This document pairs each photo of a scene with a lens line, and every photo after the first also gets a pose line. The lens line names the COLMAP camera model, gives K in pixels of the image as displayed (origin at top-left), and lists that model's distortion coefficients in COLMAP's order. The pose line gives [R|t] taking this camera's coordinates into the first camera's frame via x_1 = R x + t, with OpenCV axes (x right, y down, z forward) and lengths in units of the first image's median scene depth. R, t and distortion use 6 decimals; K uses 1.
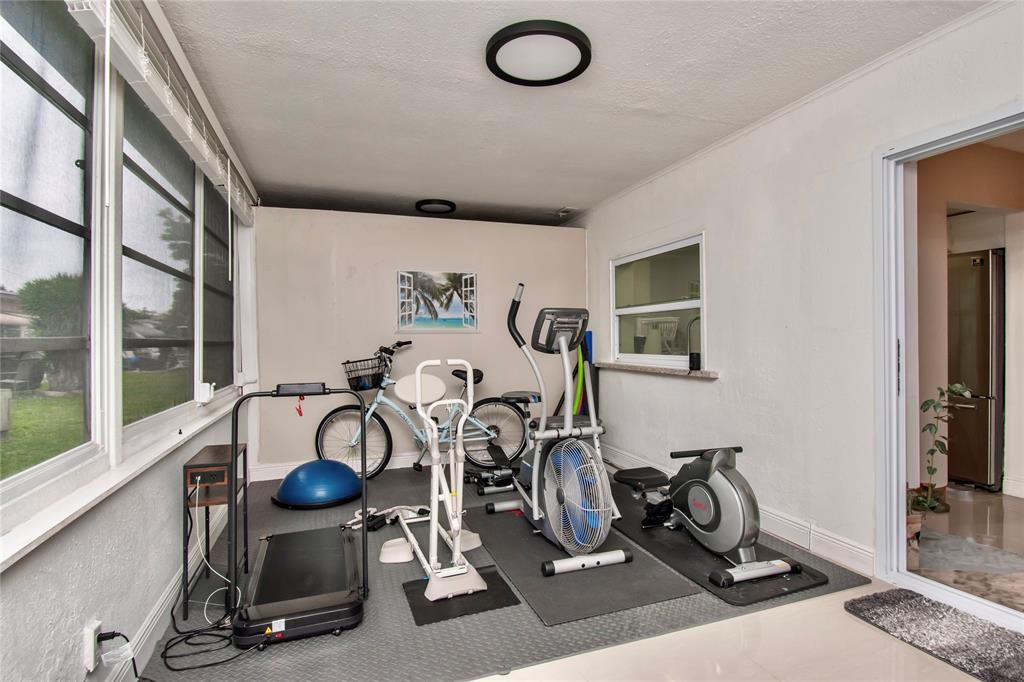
lens RADIAL K [[522.6, 0, 515.1], [0, 522.6, 338.8], [0, 0, 1]] dist [-0.002458, -0.000430]
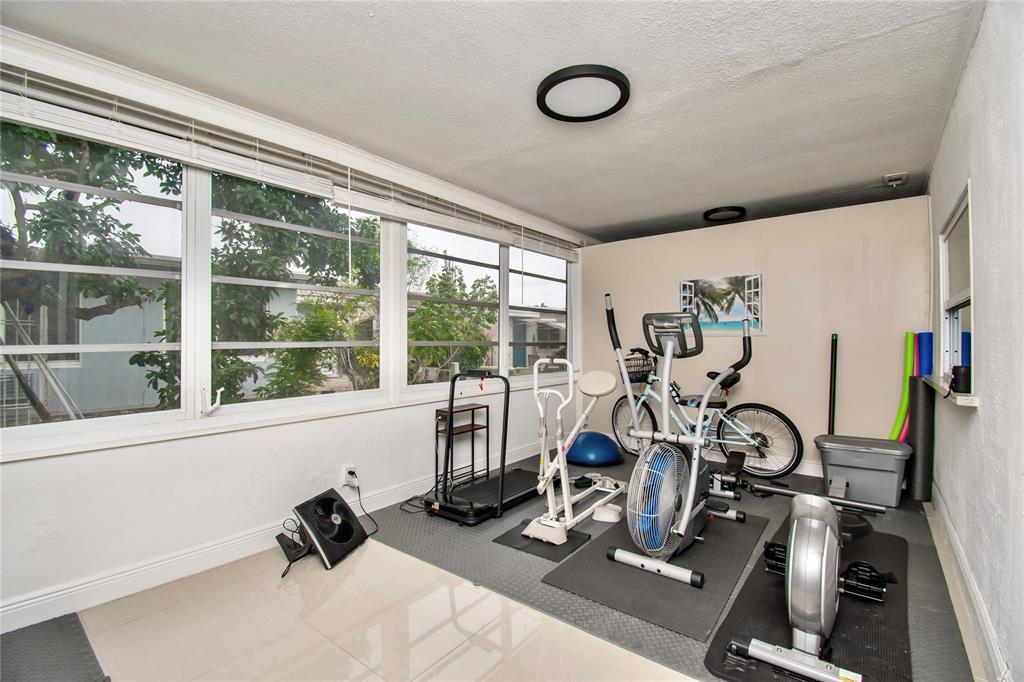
lens RADIAL K [[461.6, 0, 514.4], [0, 461.6, 339.7], [0, 0, 1]] dist [0.007559, -0.005804]
pose [[0.528915, 0.004357, -0.848664, 0.422720], [-0.004183, 0.999988, 0.002527, -0.004518], [0.848665, 0.002213, 0.528927, 0.171347]]
